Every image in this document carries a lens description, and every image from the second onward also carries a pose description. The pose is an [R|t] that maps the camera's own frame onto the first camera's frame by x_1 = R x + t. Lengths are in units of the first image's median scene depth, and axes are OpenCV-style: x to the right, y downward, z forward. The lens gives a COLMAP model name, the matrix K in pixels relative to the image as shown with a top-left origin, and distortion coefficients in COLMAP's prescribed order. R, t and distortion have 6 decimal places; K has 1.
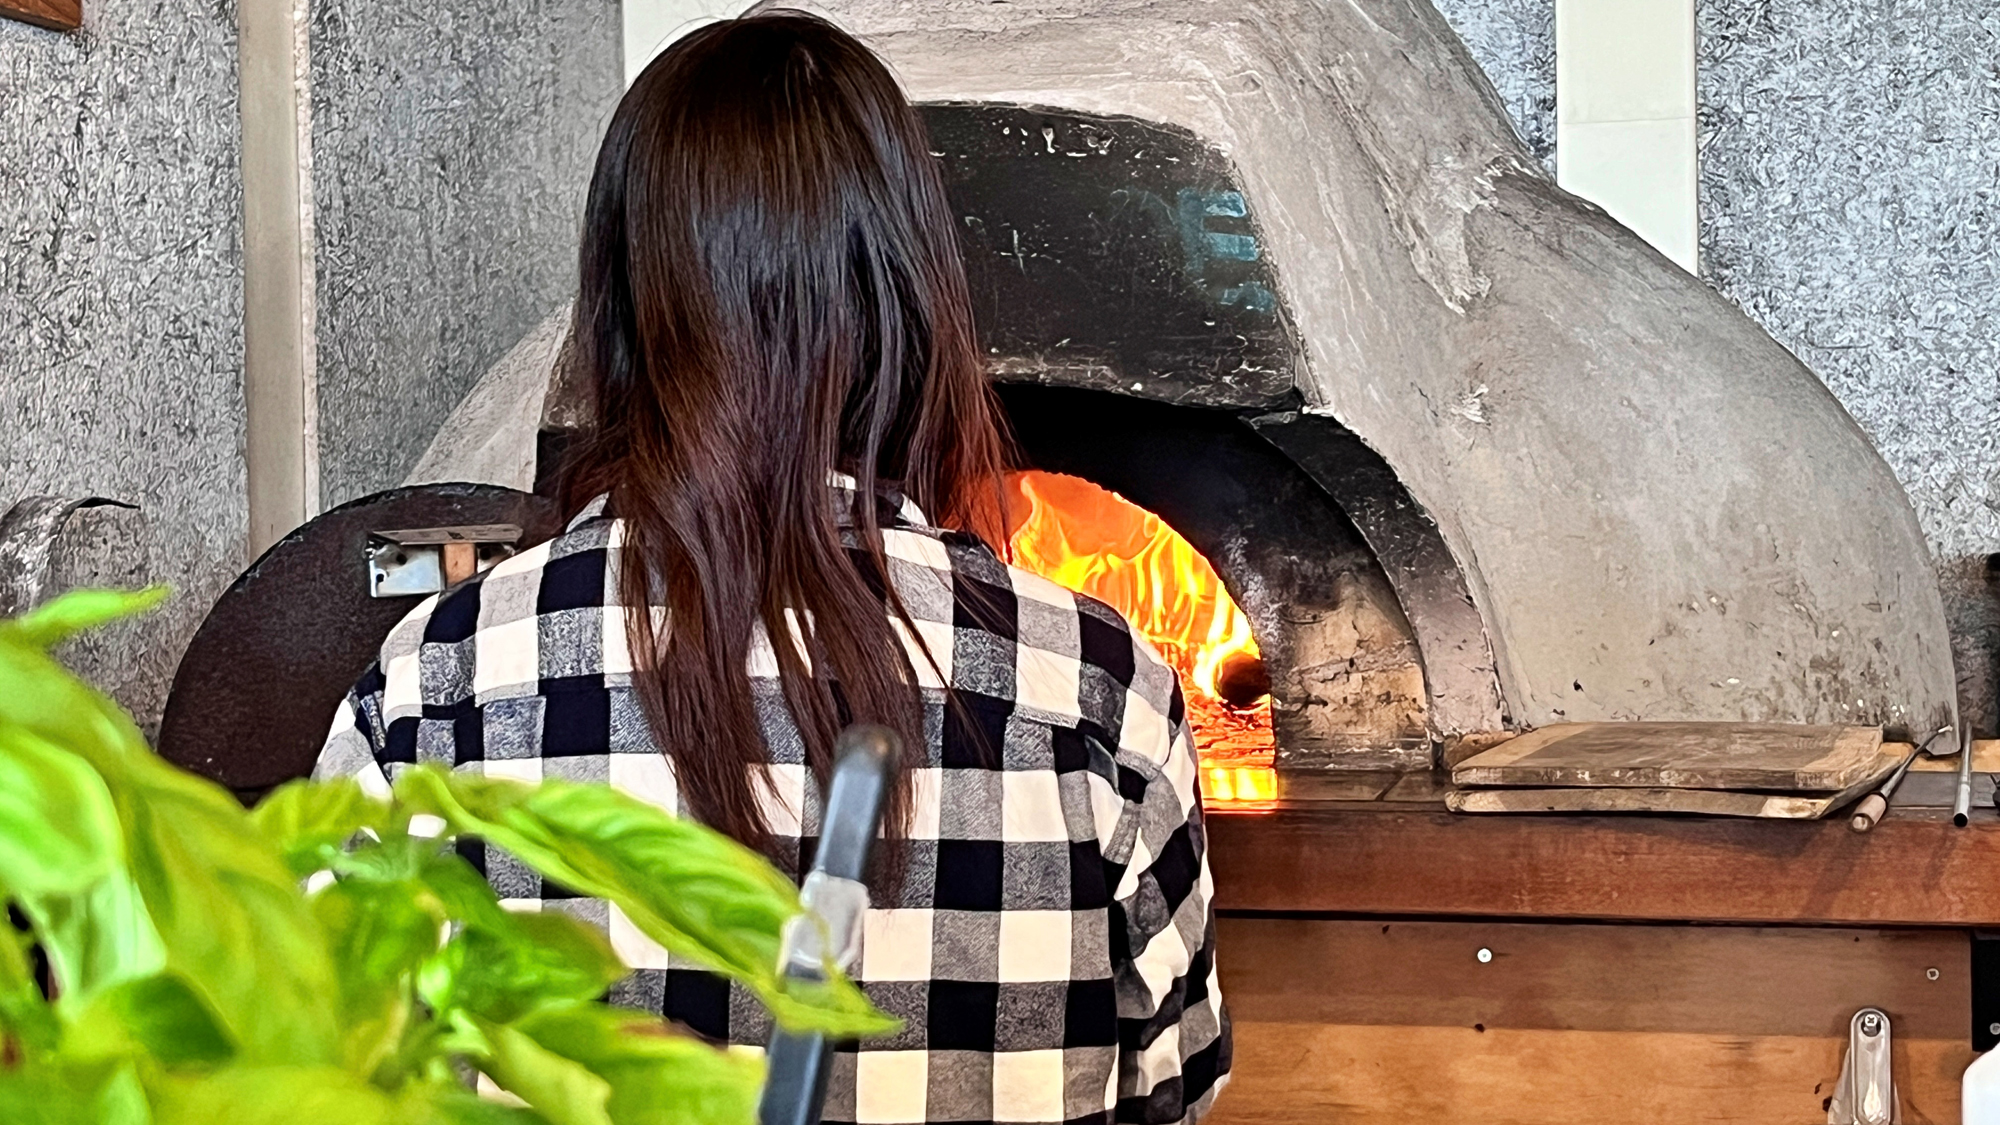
lens RADIAL K [[3335.5, 0, 990.3], [0, 3335.5, 568.6], [0, 0, 1]] dist [-0.020977, 0.000000]
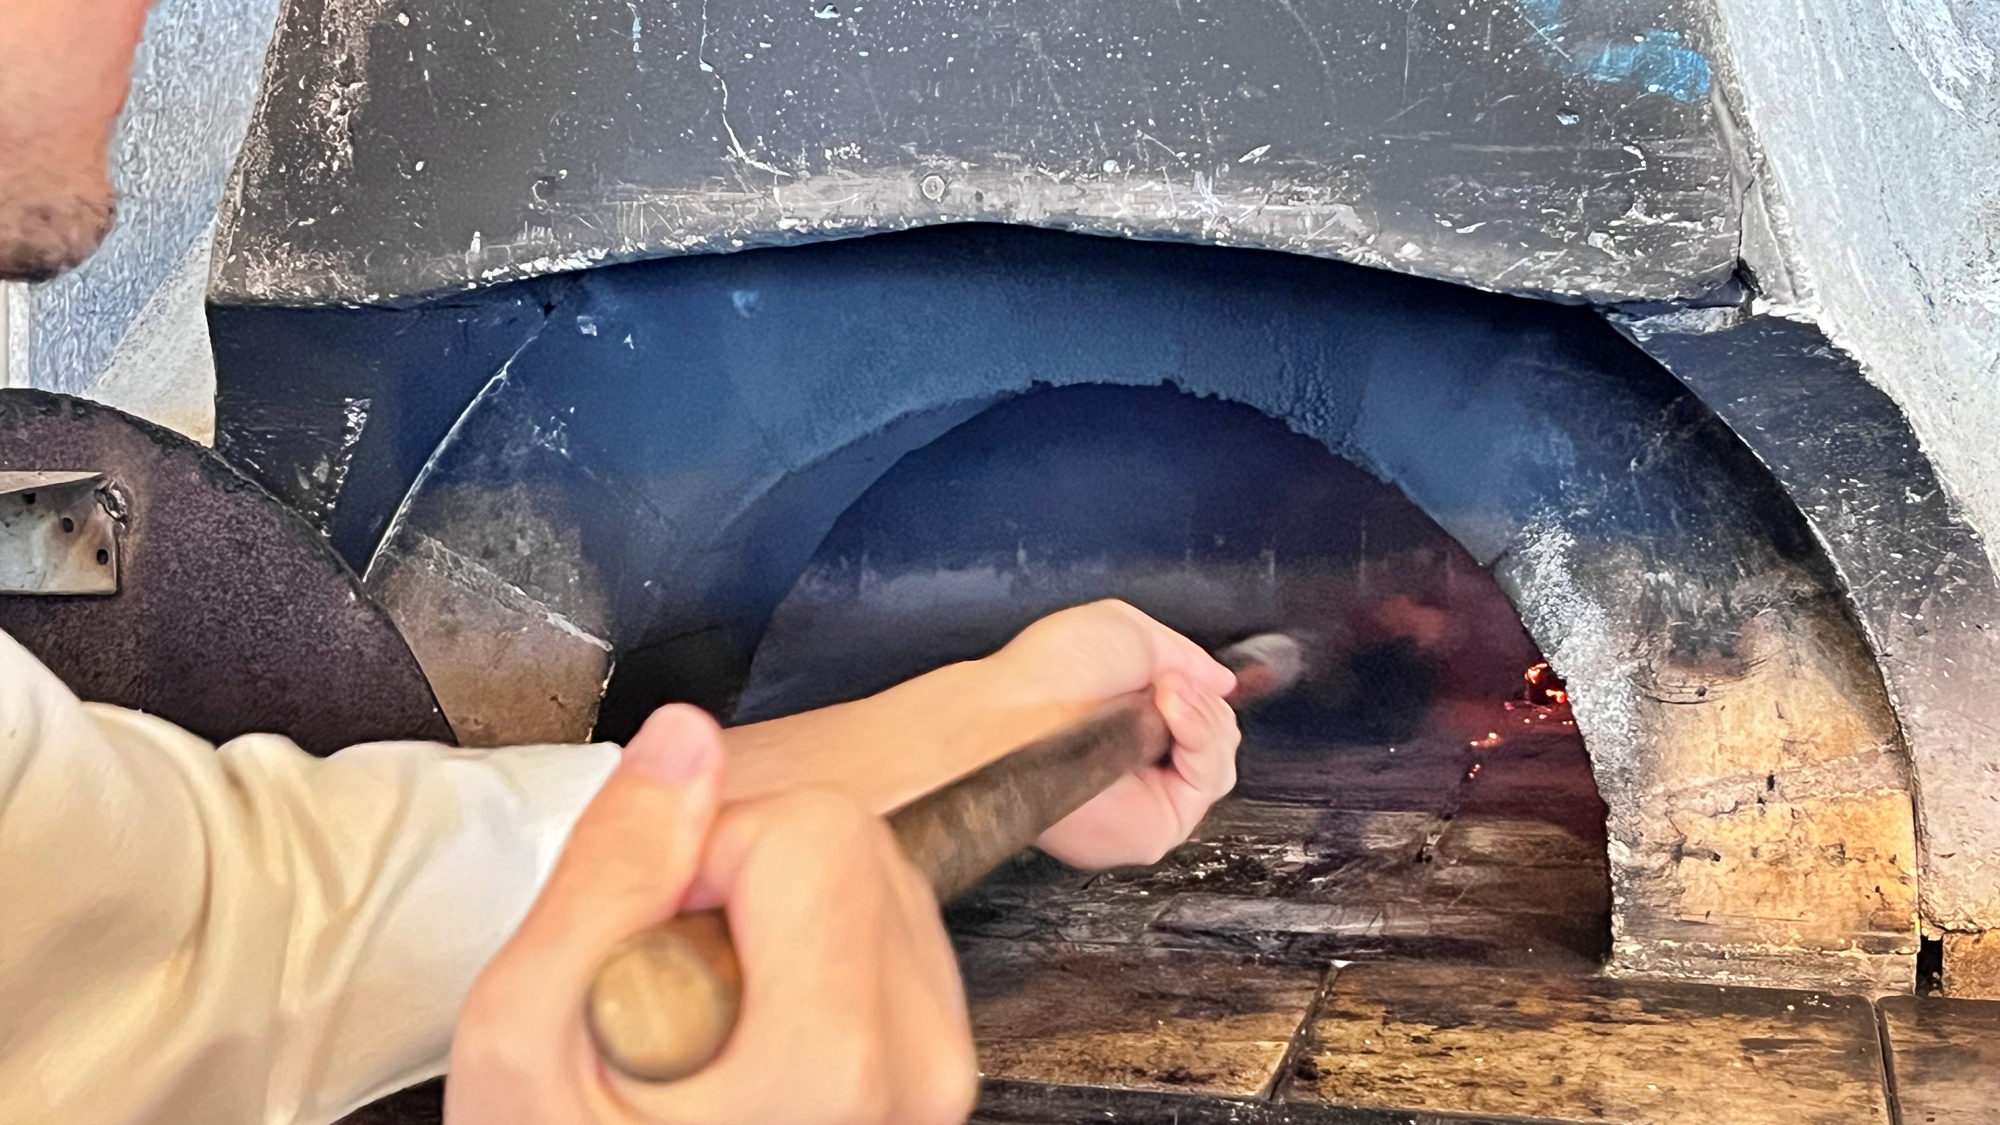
lens RADIAL K [[3086.9, 0, 997.9], [0, 3086.9, 559.9], [0, 0, 1]] dist [0.018583, 0.000000]
pose [[0.999671, 0.024725, -0.006850, -0.009888], [-0.024170, 0.997121, 0.071871, -0.038280], [0.008607, -0.071682, 0.997390, 0.521969]]
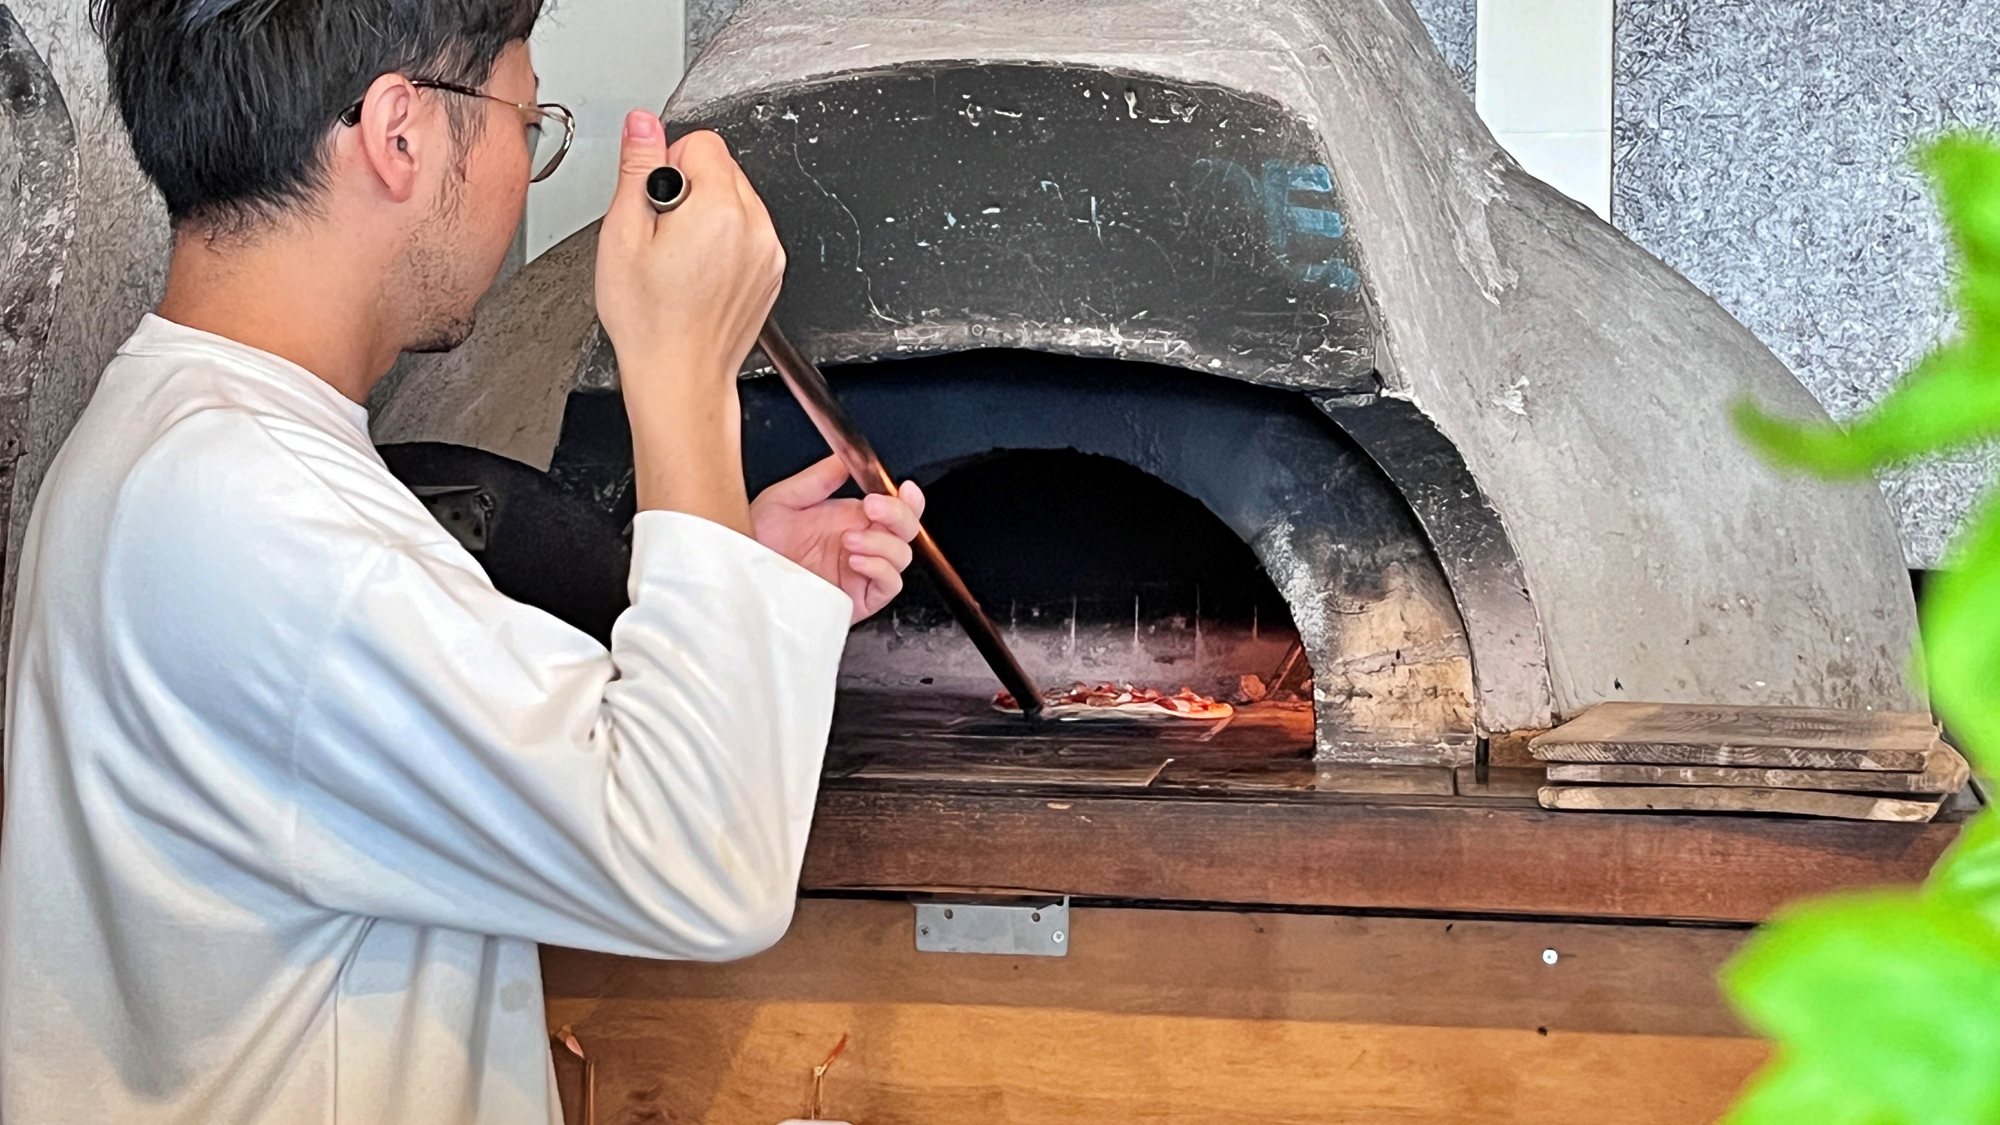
lens RADIAL K [[3224.5, 0, 1013.6], [0, 3224.5, 560.3], [0, 0, 1]] dist [-0.016207, 0.000000]
pose [[0.994612, 0.027899, 0.099842, -0.099522], [-0.027376, 0.999603, -0.006608, 0.009822], [-0.099987, 0.003839, 0.994981, 0.070209]]
